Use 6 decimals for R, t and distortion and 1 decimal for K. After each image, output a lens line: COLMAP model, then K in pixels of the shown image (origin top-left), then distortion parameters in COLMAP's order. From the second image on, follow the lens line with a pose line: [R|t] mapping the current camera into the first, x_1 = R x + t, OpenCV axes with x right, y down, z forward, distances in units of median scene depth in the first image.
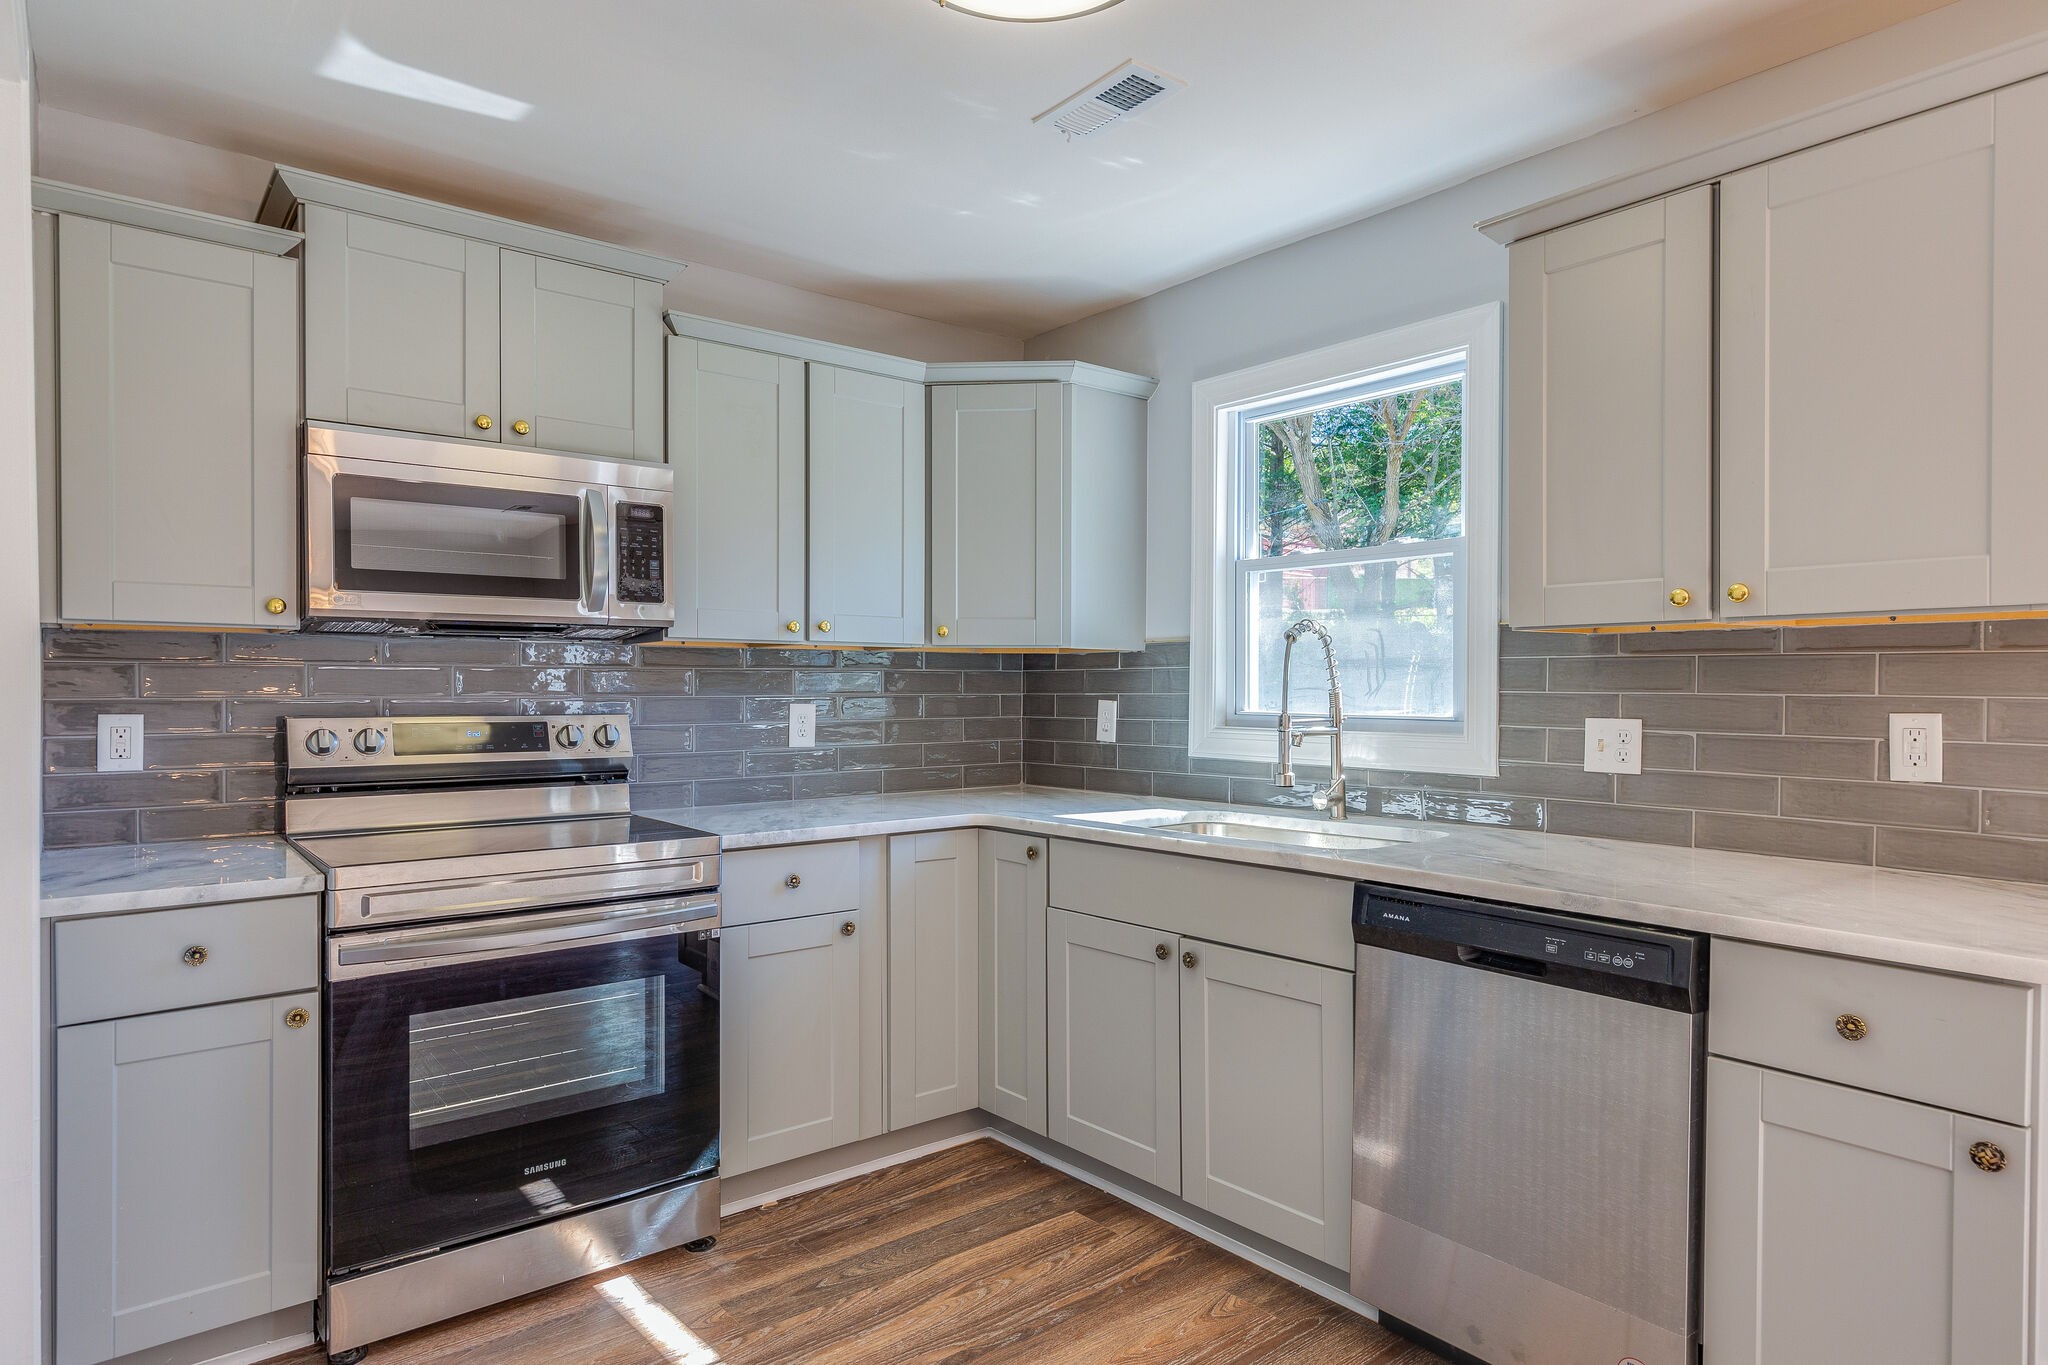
lens RADIAL K [[1160.4, 0, 1032.7], [0, 1160.4, 697.4], [0, 0, 1]] dist [-0.002457, 0.000684]
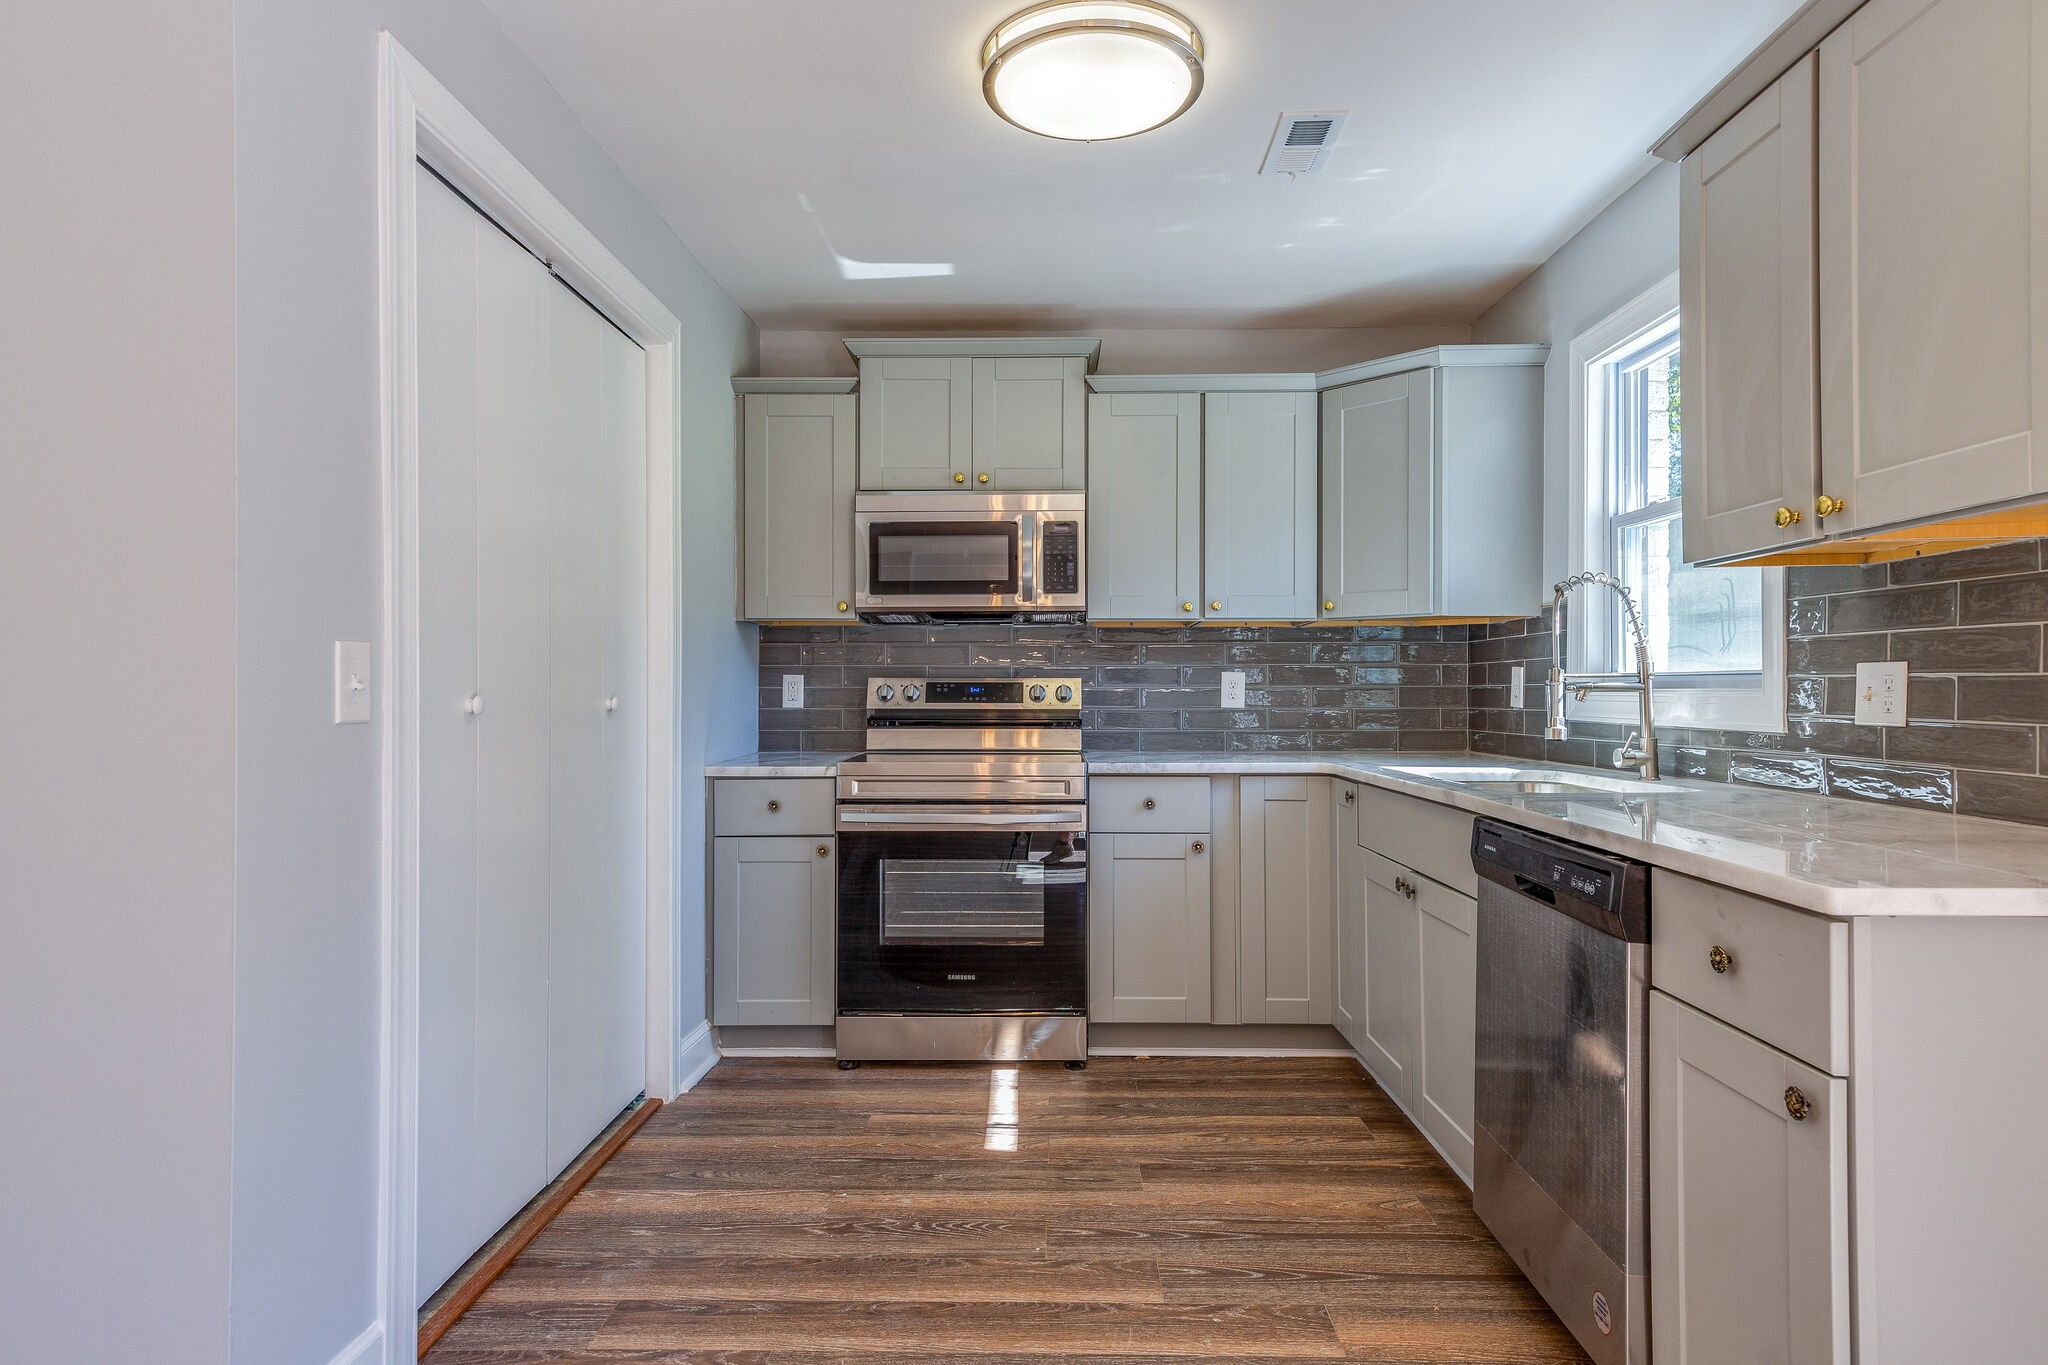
lens RADIAL K [[1128.7, 0, 1024.0], [0, 1128.7, 682.5], [0, 0, 1]] dist [0.000990, -0.000132]
pose [[0.758389, -0.005823, -0.651776, 0.502482], [-0.005048, 0.999878, -0.014808, 0.043612], [0.651783, 0.014520, 0.758267, -0.037457]]
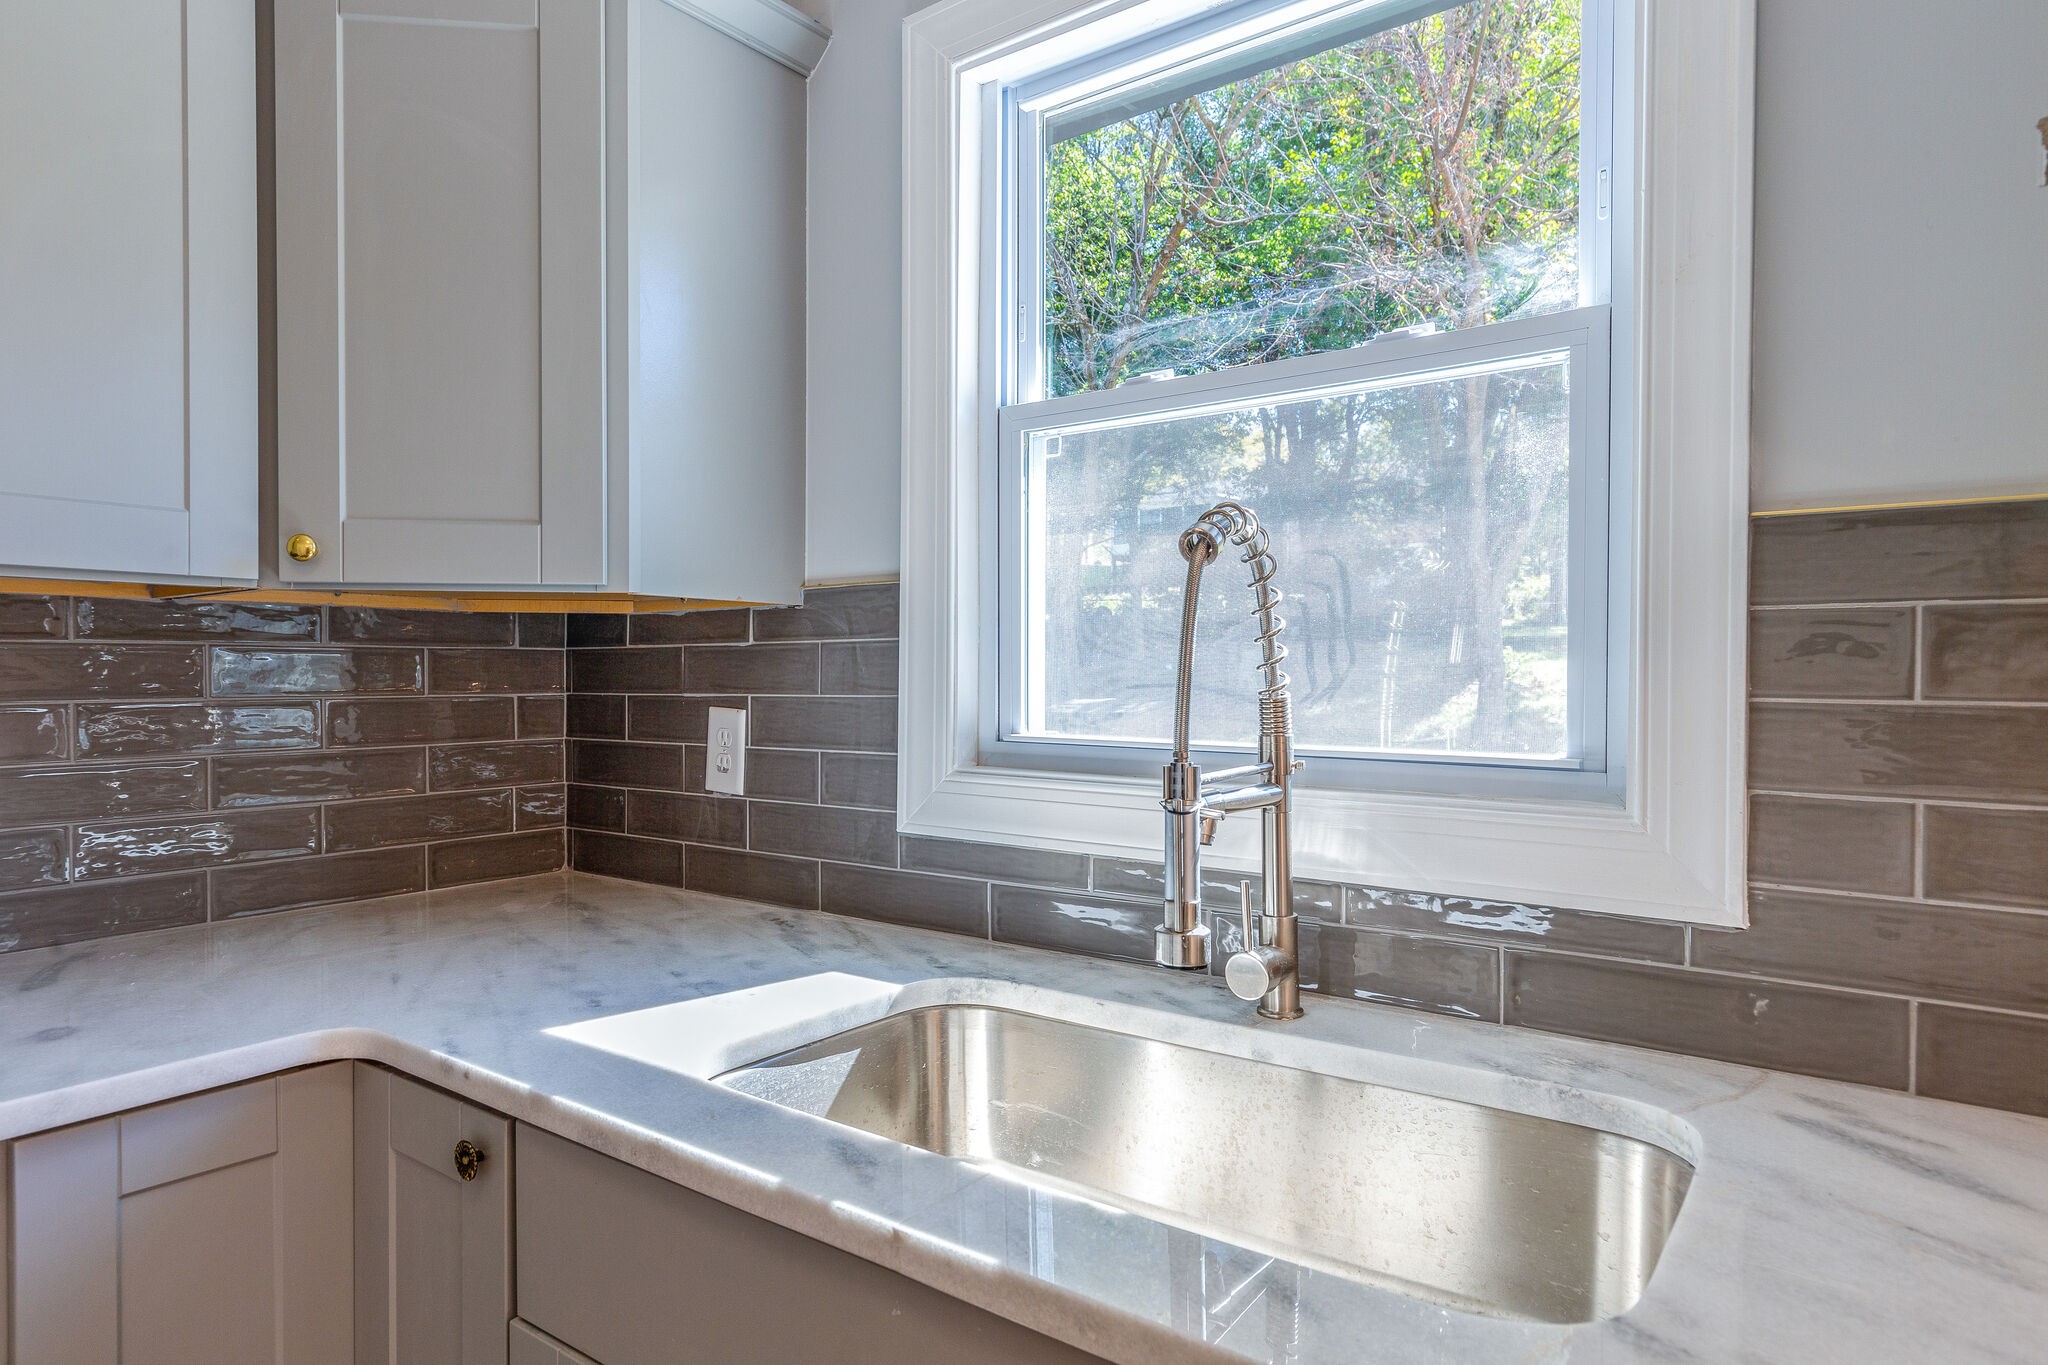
lens RADIAL K [[1203.8, 0, 963.3], [0, 1203.8, 682.1], [0, 0, 1]] dist [0.044299, 0.000292]
pose [[0.977210, -0.002546, 0.212258, 0.070971], [0.002923, 0.999995, -0.001459, -0.009821], [-0.212253, 0.002046, 0.977213, 0.640329]]
